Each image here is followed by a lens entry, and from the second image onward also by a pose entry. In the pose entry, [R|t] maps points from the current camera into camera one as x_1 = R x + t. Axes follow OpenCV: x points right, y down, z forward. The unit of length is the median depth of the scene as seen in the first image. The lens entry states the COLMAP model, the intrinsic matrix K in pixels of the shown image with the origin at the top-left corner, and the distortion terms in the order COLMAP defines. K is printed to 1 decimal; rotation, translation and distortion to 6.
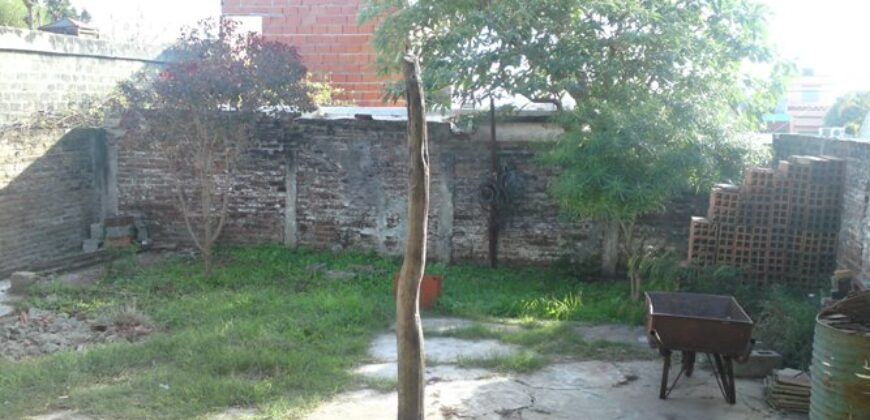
lens RADIAL K [[888.5, 0, 434.5], [0, 888.5, 208.9], [0, 0, 1]] dist [0.014771, 0.000000]
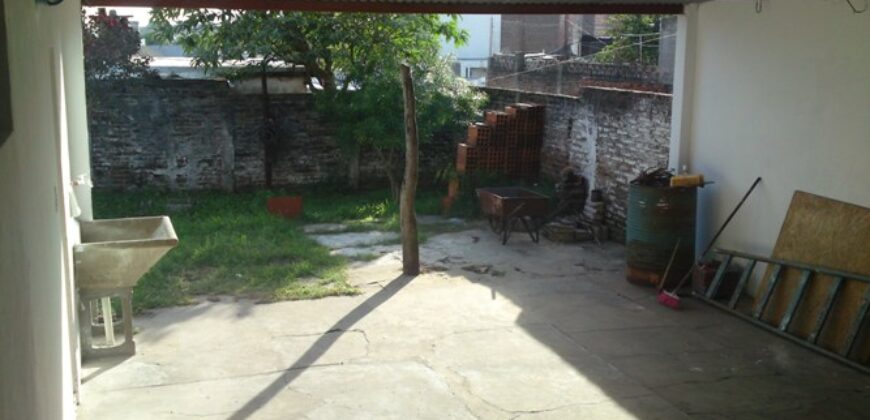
lens RADIAL K [[888.5, 0, 435.2], [0, 888.5, 210.3], [0, 0, 1]] dist [0.014771, 0.000000]
pose [[0.845541, -0.098060, 0.524829, -0.406374], [0.054458, 0.993702, 0.097930, -0.021251], [-0.531127, -0.054222, 0.845556, -0.223549]]
